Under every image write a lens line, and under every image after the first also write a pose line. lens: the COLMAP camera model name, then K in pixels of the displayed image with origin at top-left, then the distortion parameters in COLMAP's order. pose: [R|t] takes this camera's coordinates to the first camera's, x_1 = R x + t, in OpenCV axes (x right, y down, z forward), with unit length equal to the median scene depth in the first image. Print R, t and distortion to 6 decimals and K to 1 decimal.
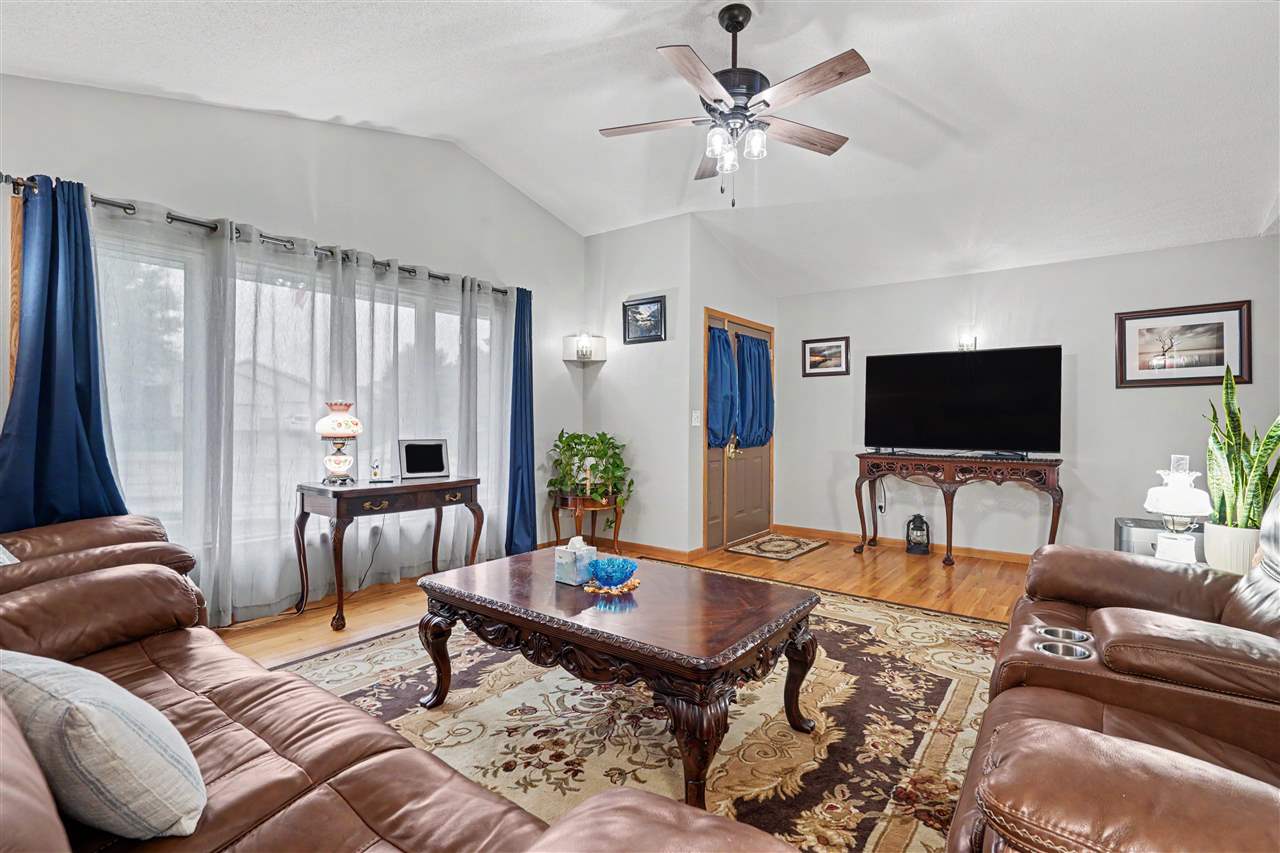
lens RADIAL K [[594.0, 0, 633.3], [0, 594.0, 428.8], [0, 0, 1]] dist [0.002282, -0.000119]
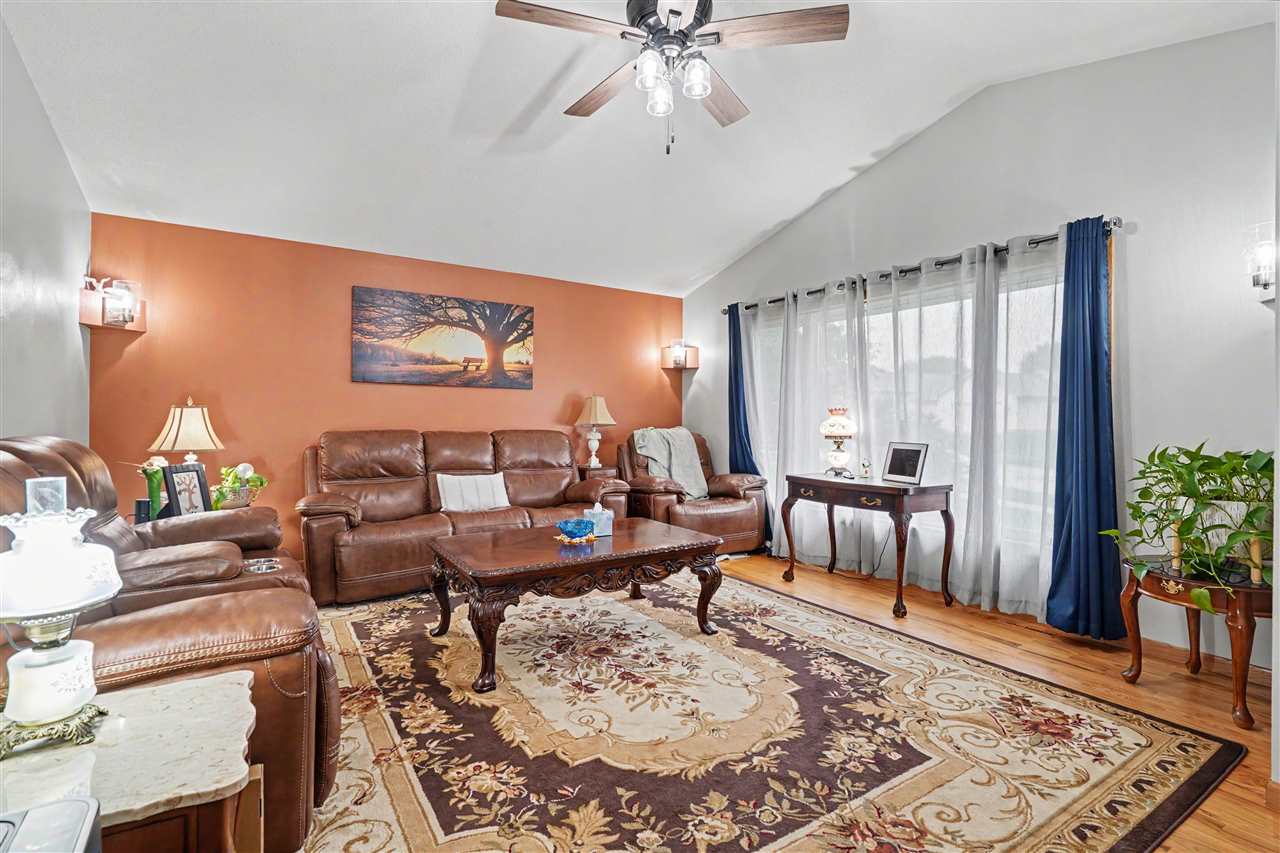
lens RADIAL K [[594.0, 0, 638.4], [0, 594.0, 414.9], [0, 0, 1]] dist [0.002282, -0.000119]
pose [[-0.343815, -0.020451, -0.938815, 0.851803], [-0.022782, 0.999650, -0.013433, -0.004551], [0.938761, 0.016769, -0.344161, 1.126893]]
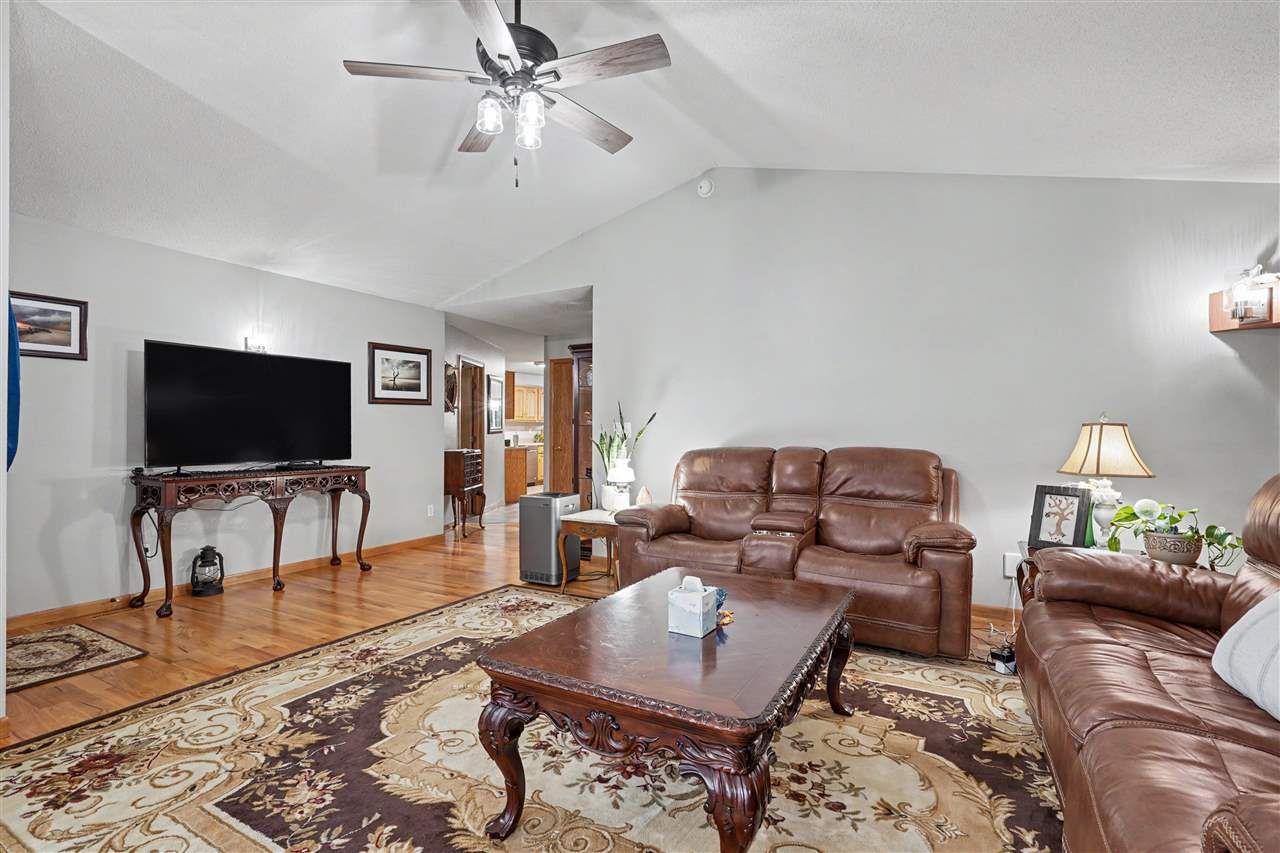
lens RADIAL K [[594.0, 0, 639.4], [0, 594.0, 428.0], [0, 0, 1]] dist [0.002282, -0.000119]
pose [[-0.143215, -0.000376, 0.989692, -0.651434], [0.011015, 0.999937, 0.001974, -0.019280], [-0.989630, 0.011184, -0.143202, 0.857171]]
